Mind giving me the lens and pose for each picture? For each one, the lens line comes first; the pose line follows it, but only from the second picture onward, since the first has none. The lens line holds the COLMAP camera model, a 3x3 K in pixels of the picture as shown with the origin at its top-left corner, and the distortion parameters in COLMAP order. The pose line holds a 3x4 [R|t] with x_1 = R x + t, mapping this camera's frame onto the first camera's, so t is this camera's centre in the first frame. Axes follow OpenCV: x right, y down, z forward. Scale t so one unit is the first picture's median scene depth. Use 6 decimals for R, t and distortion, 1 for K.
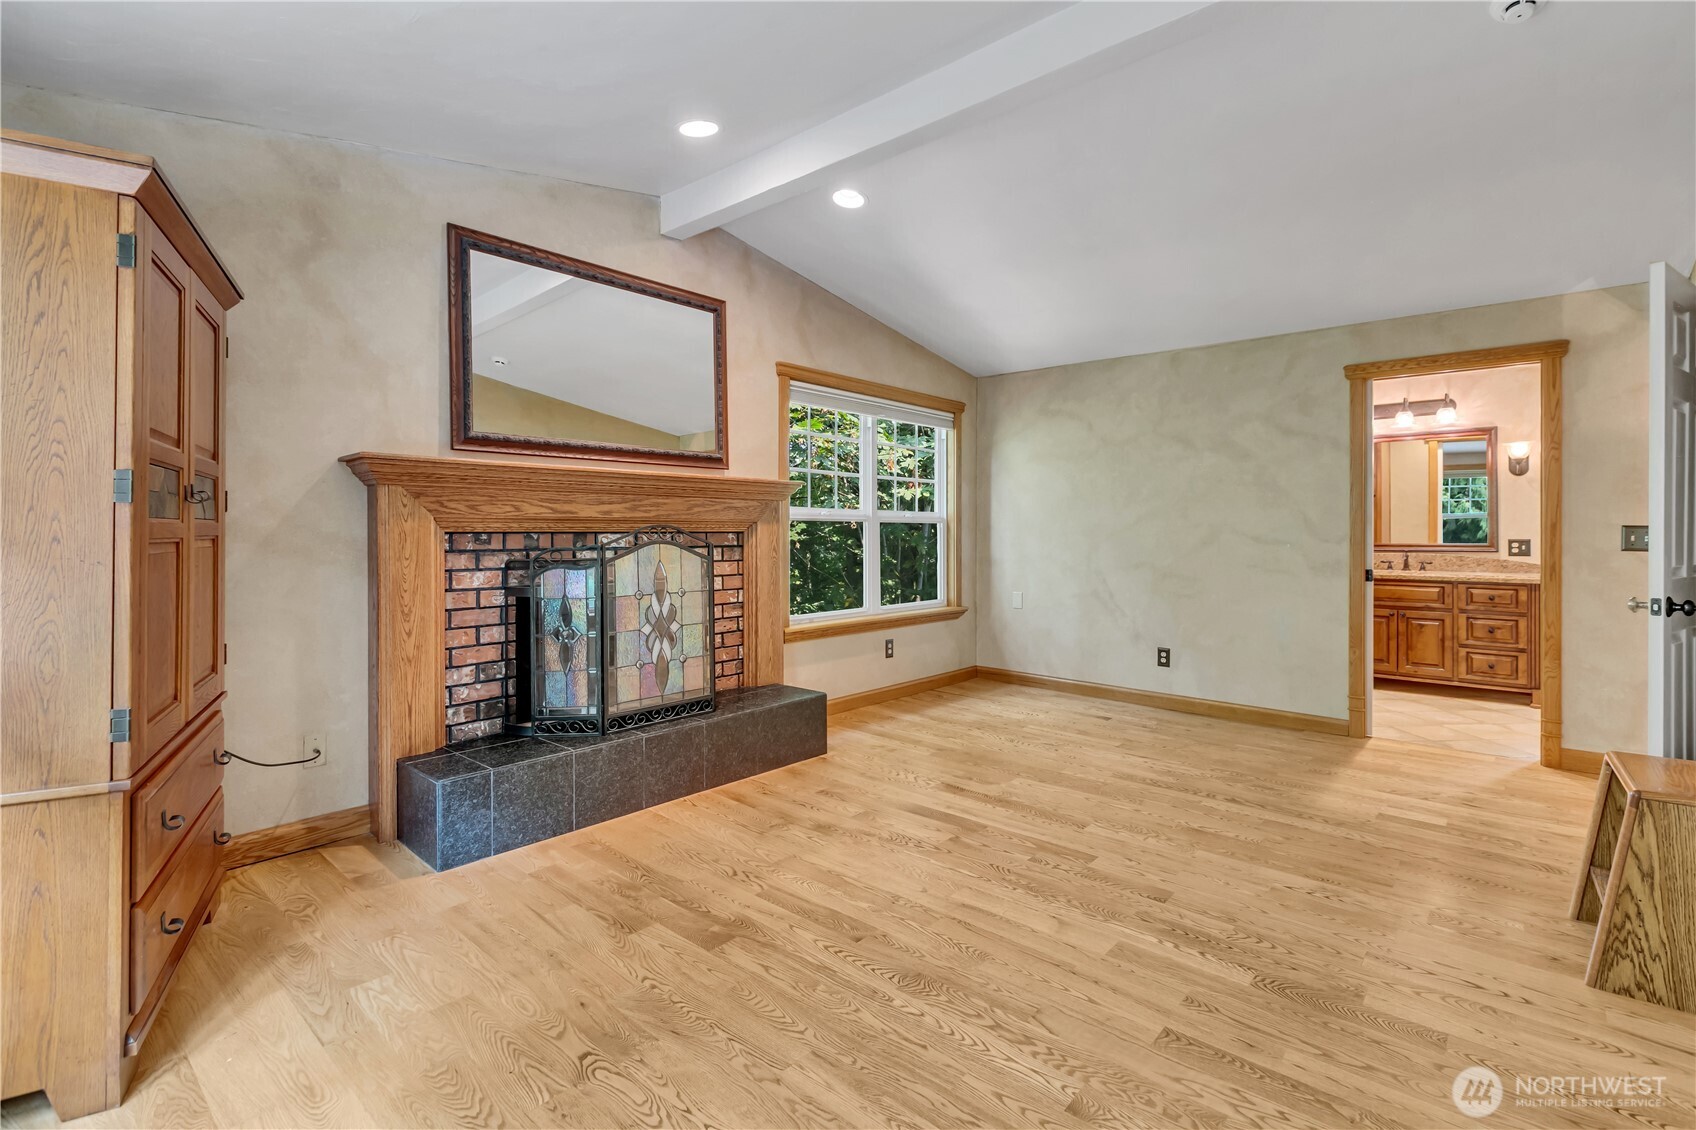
lens RADIAL K [[785.5, 0, 867.4], [0, 785.5, 526.9], [0, 0, 1]] dist [-0.004033, 0.000239]
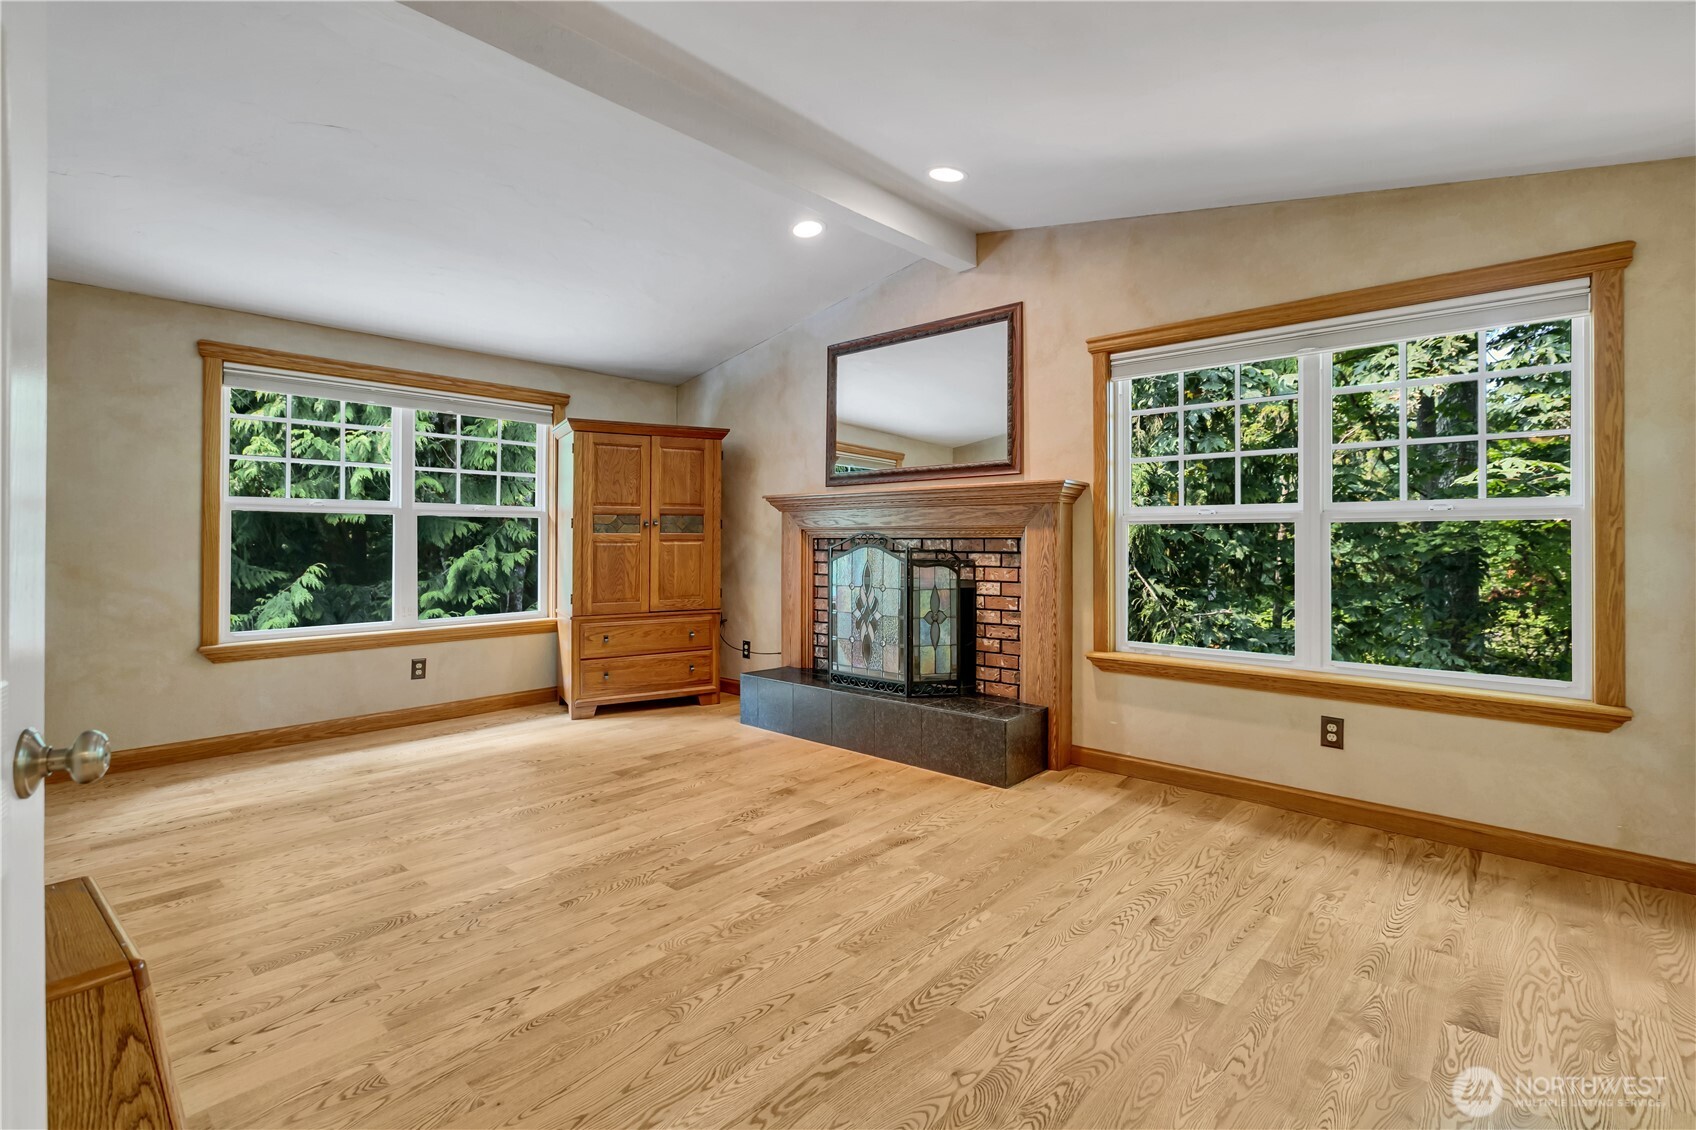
lens RADIAL K [[780.2, 0, 848.8], [0, 780.2, 534.6], [0, 0, 1]] dist [-0.006270, 0.000096]
pose [[-0.024709, -0.009485, -0.999650, 0.999074], [0.002295, 0.999952, -0.009545, 0.013777], [0.999692, -0.002530, -0.024686, 1.020507]]
